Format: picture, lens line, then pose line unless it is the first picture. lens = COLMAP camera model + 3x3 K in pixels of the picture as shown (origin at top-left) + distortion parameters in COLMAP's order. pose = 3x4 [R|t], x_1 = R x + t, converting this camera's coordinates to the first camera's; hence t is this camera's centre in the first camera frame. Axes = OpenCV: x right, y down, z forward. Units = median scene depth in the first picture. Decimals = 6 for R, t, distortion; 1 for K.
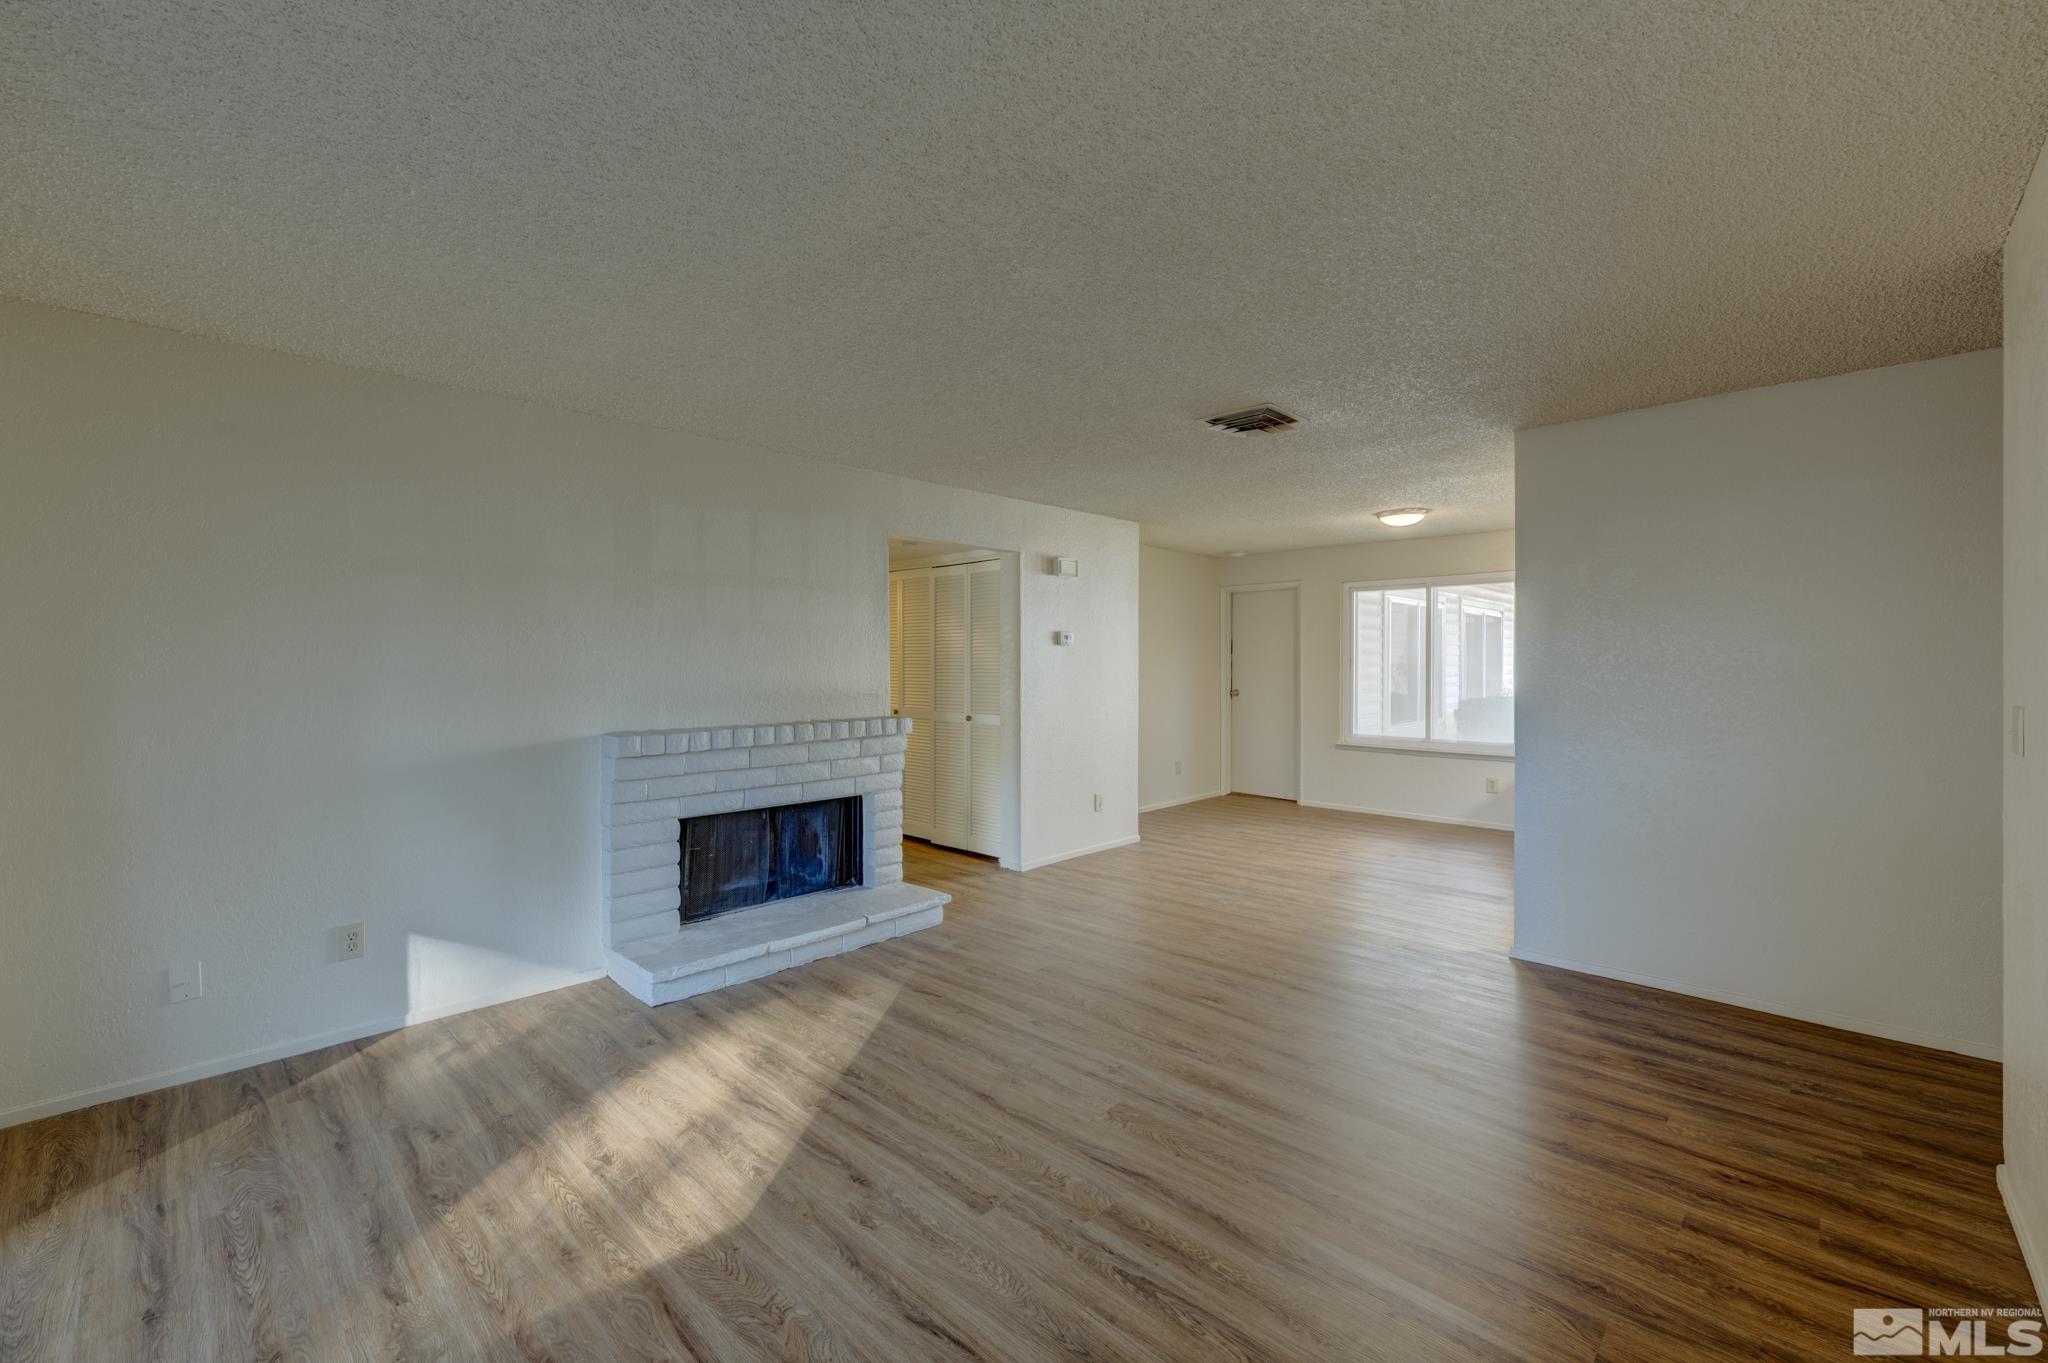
lens RADIAL K [[826.3, 0, 1011.3], [0, 826.3, 672.4], [0, 0, 1]] dist [-0.001133, 0.000011]
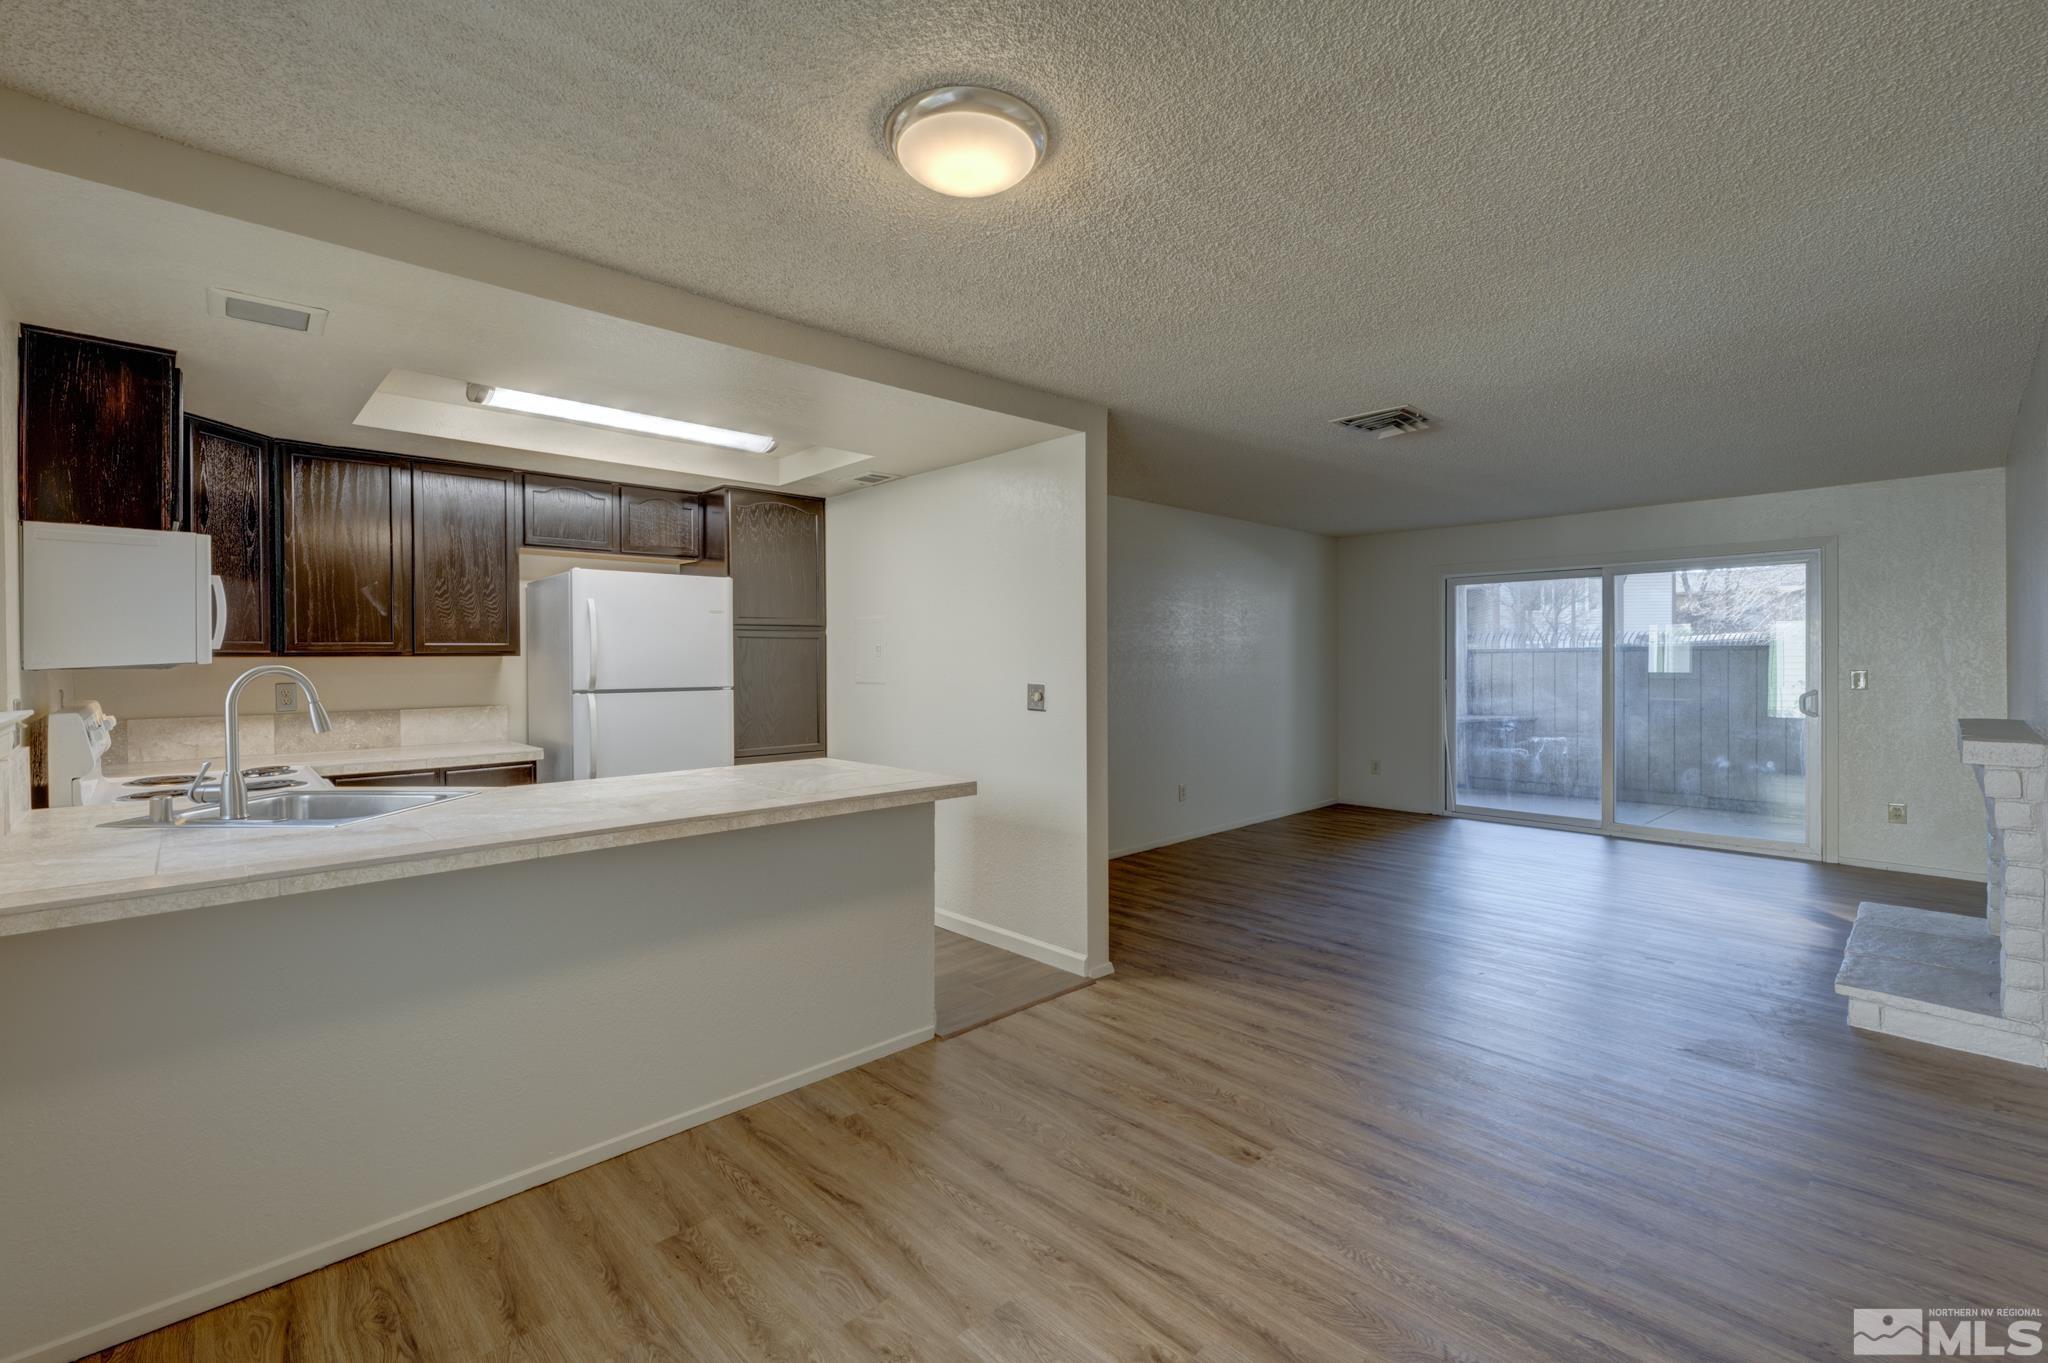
lens RADIAL K [[924.8, 0, 1043.0], [0, 924.8, 666.2], [0, 0, 1]] dist [0.000541, 0.000388]
pose [[-0.999842, 0.006353, -0.016604, 0.956292], [0.006047, 0.999812, 0.018405, -0.033215], [0.016718, 0.018301, -0.999693, 2.805431]]
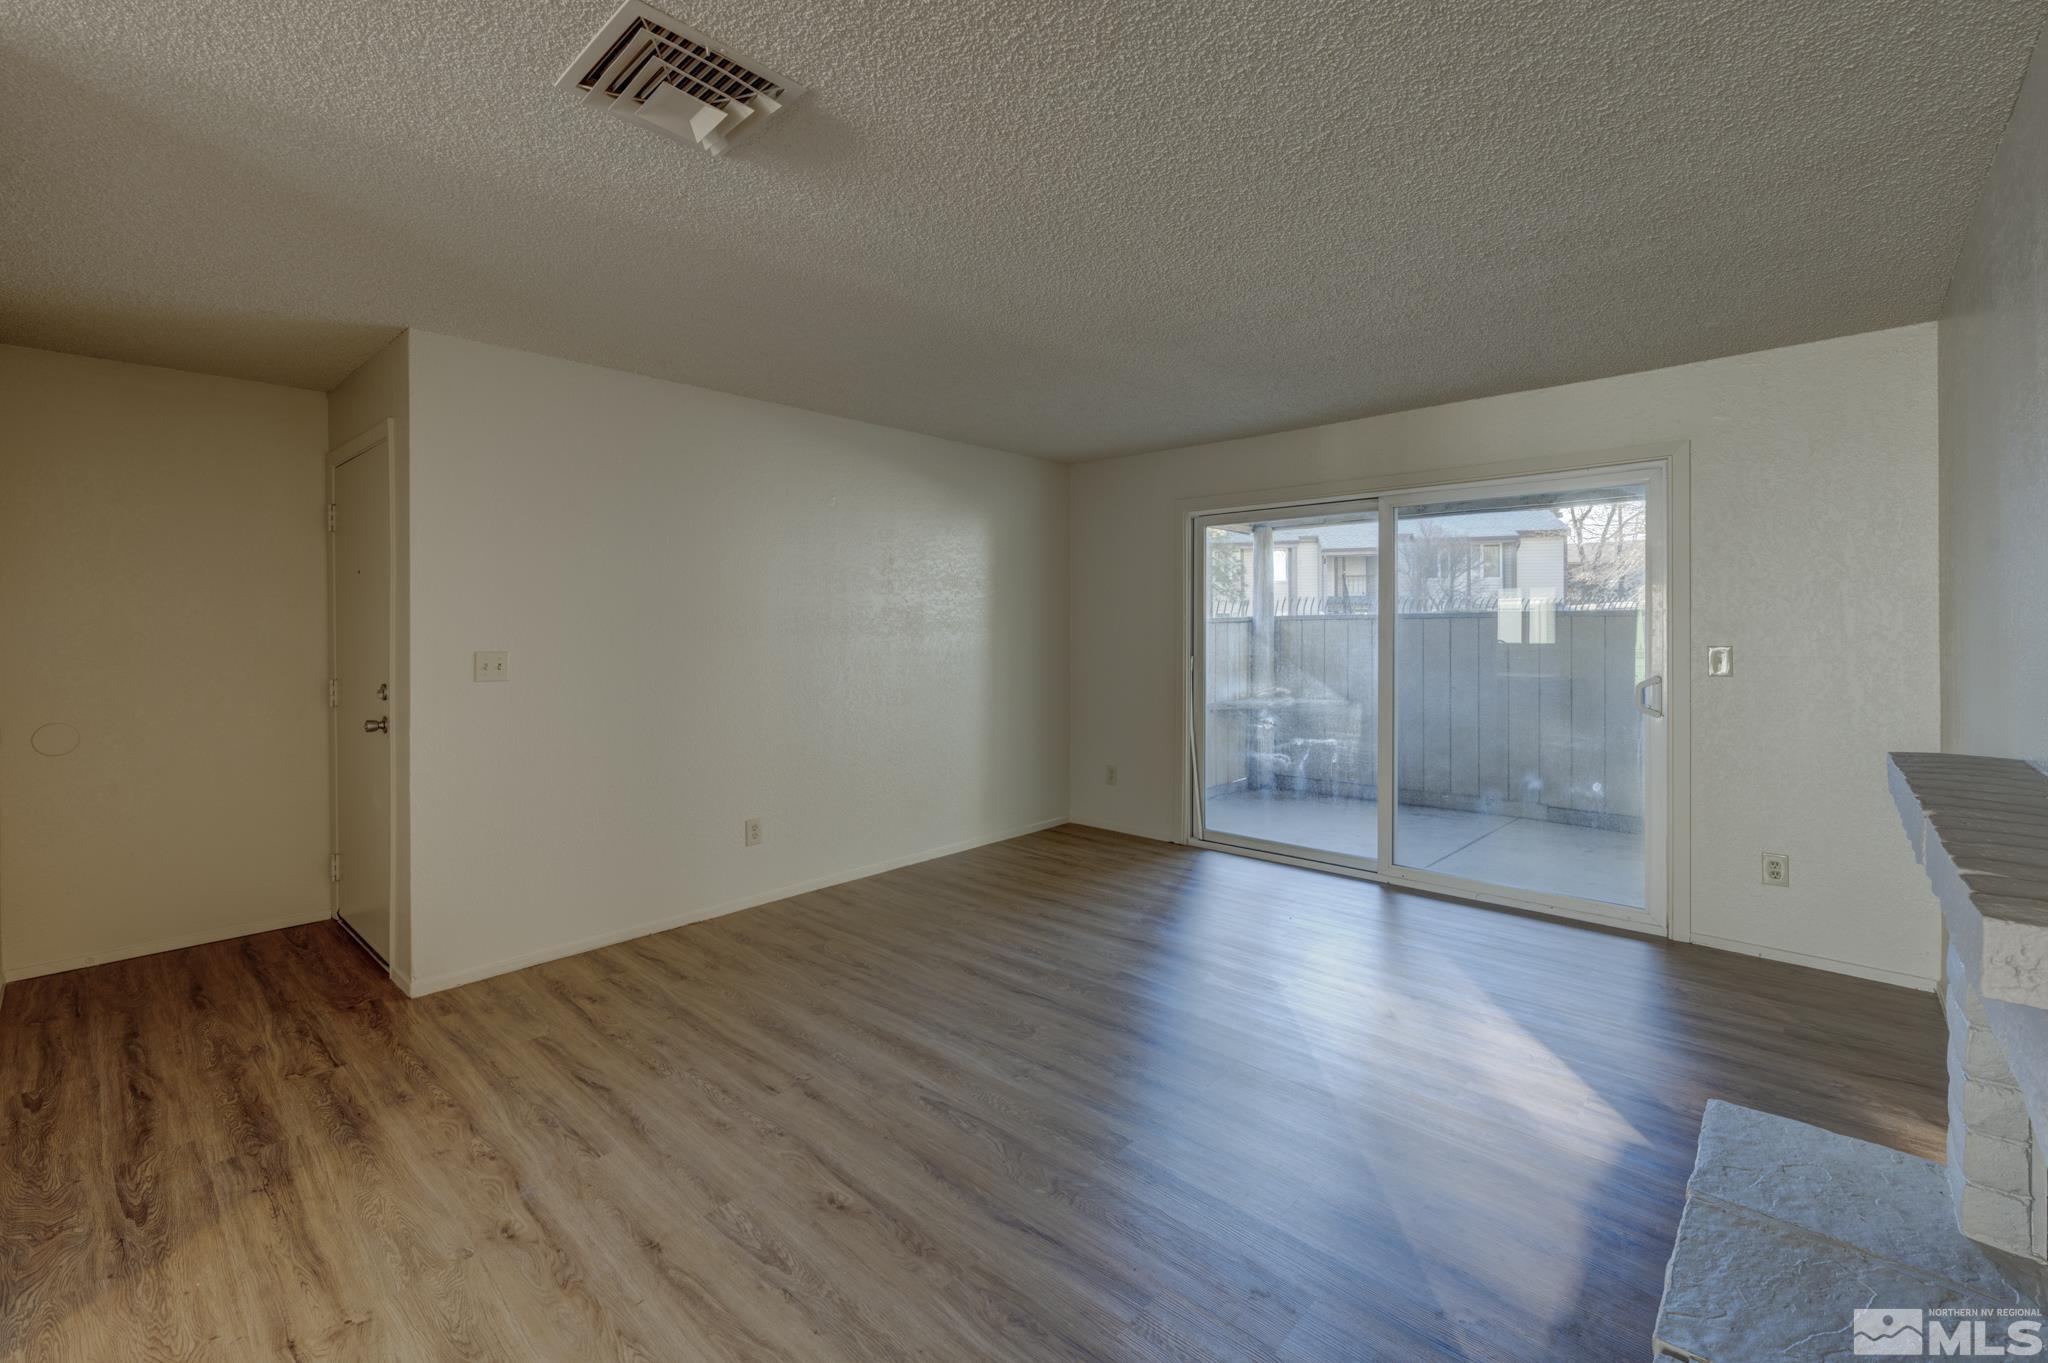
lens RADIAL K [[880.1, 0, 1072.1], [0, 880.1, 635.0], [0, 0, 1]] dist [-0.002301, 0.000014]
pose [[-0.996056, 0.006710, -0.088469, 0.151118], [0.004913, 0.999778, 0.020512, -0.022767], [0.088587, 0.019996, -0.995868, 1.958913]]
